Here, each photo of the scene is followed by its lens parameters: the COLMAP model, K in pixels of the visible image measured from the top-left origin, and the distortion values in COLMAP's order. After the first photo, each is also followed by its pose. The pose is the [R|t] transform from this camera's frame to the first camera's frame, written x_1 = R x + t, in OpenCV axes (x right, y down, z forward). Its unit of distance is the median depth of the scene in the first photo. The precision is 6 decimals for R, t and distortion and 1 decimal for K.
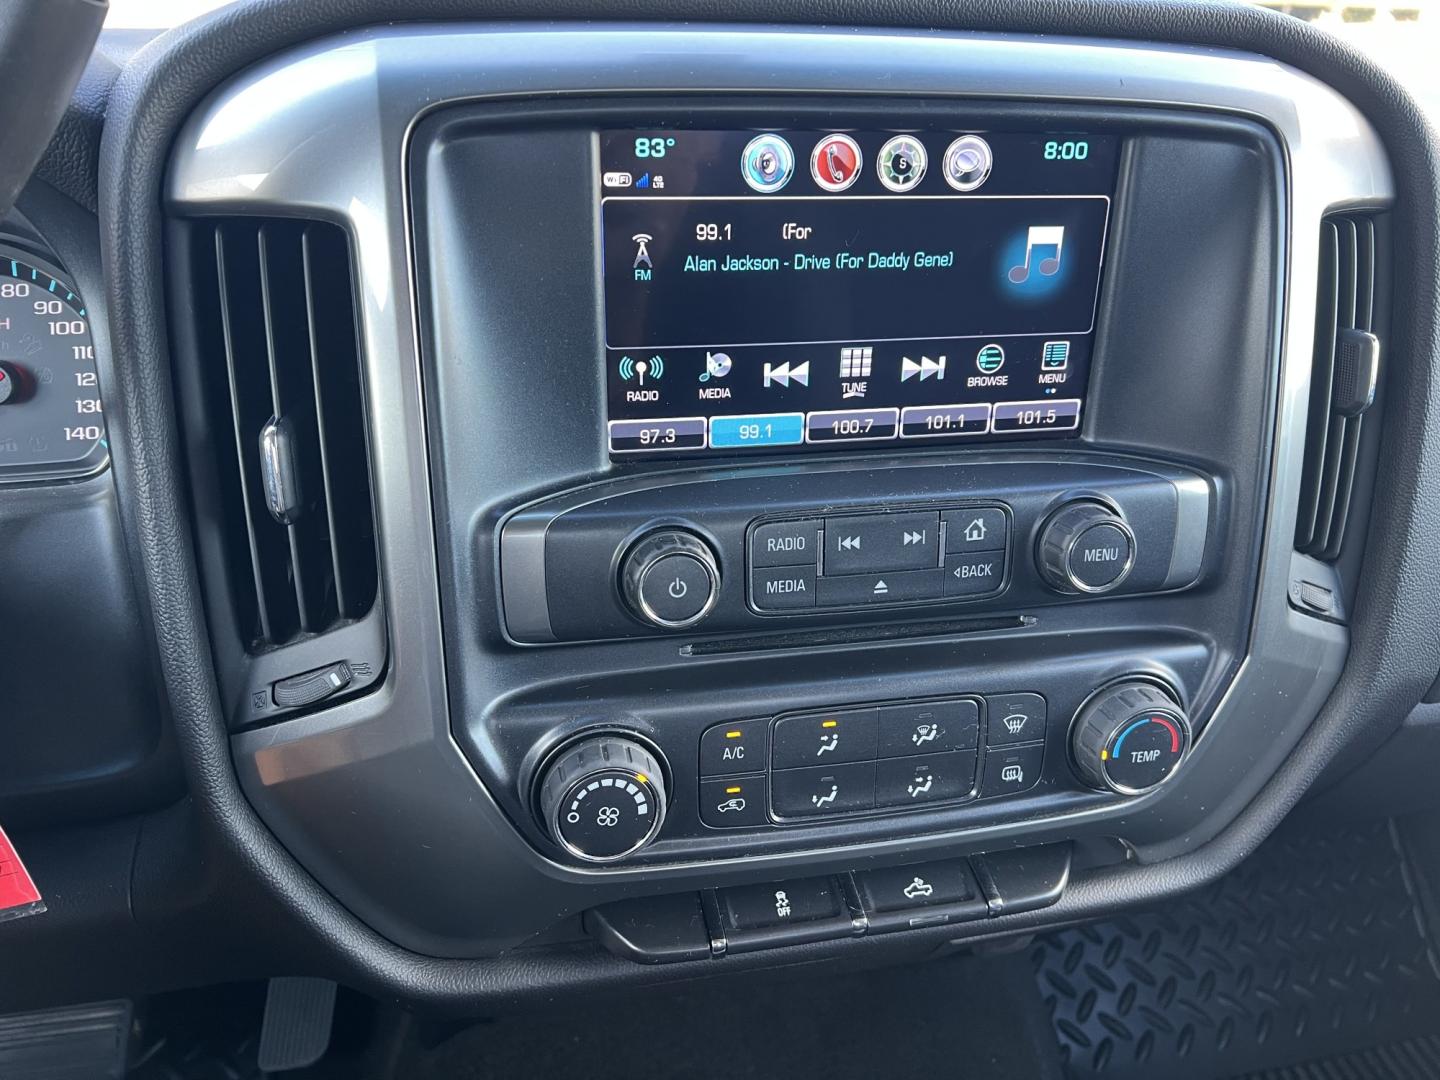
lens RADIAL K [[1104.5, 0, 720.0], [0, 1104.5, 540.0], [0, 0, 1]] dist [0.063865, -0.078659]
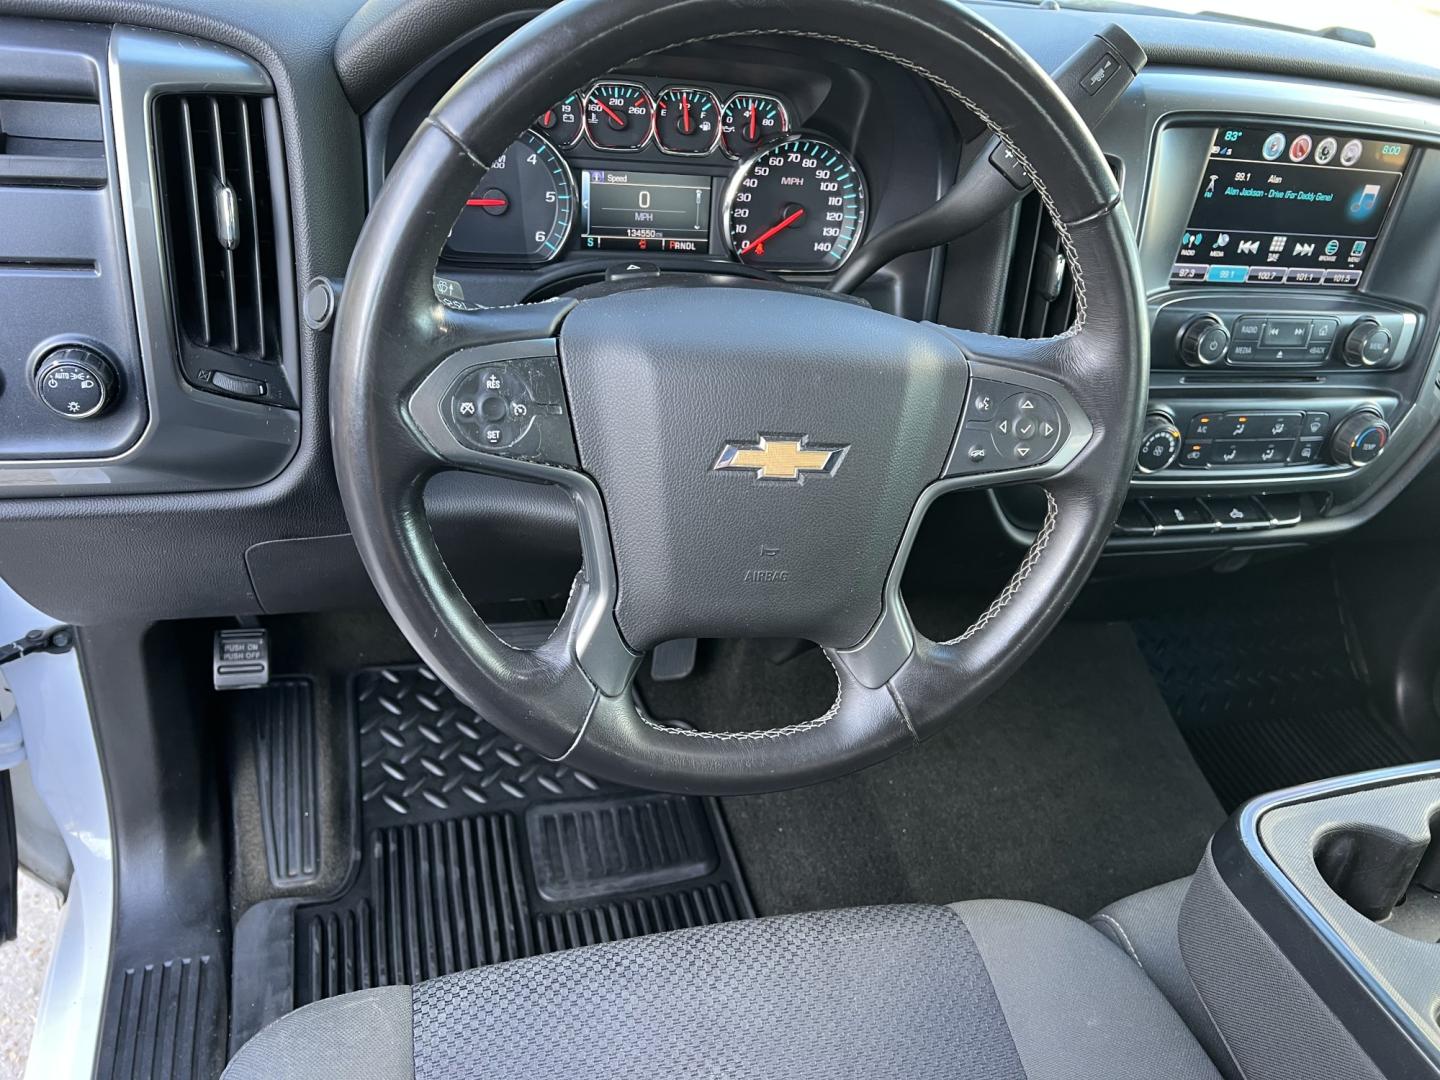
lens RADIAL K [[1104.5, 0, 720.0], [0, 1104.5, 540.0], [0, 0, 1]] dist [0.063865, -0.078659]
pose [[0.990610, 0.052124, 0.126390, -1.144732], [-0.069117, 0.988564, 0.134031, 0.177547], [-0.117958, -0.141508, 0.982884, -1.003654]]
